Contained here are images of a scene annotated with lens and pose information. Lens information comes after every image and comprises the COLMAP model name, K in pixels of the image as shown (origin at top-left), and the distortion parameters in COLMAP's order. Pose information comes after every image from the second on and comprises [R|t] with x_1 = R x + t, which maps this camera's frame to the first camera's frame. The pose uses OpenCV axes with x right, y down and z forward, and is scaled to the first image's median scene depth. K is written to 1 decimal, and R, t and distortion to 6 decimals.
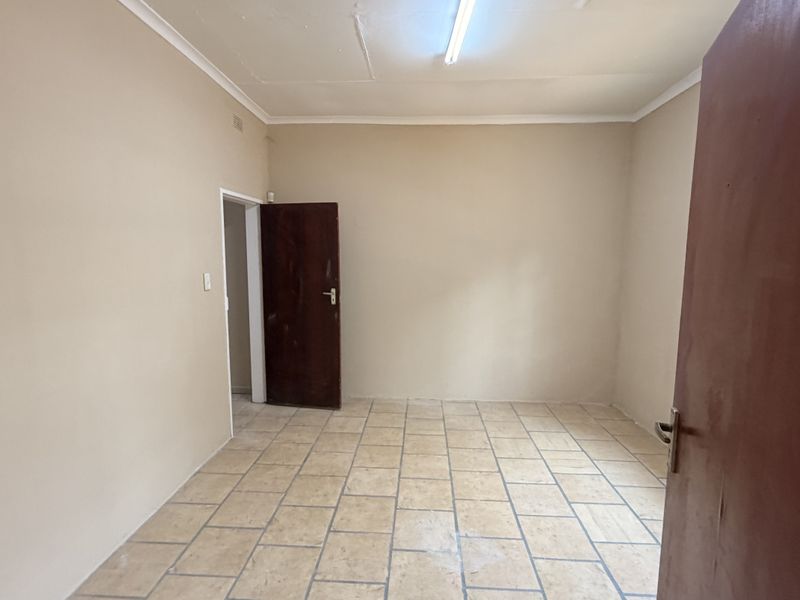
lens RADIAL K [[427.5, 0, 398.4], [0, 427.5, 302.5], [0, 0, 1]] dist [0.000141, 0.000879]
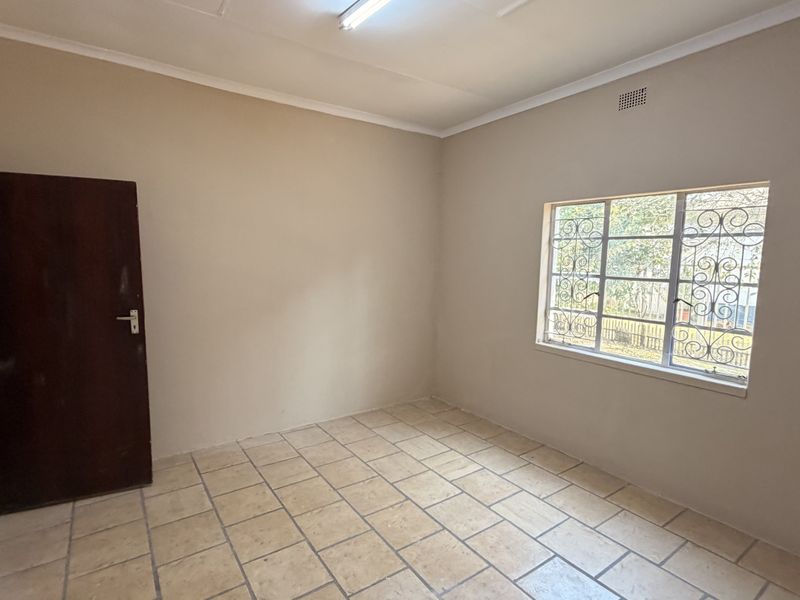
lens RADIAL K [[427.5, 0, 404.1], [0, 427.5, 300.8], [0, 0, 1]] dist [0.000141, 0.000879]
pose [[0.784118, -0.062080, 0.617500, -0.234846], [0.061262, 0.997867, 0.022527, -0.036174], [-0.617581, 0.020165, 0.786249, 0.211411]]
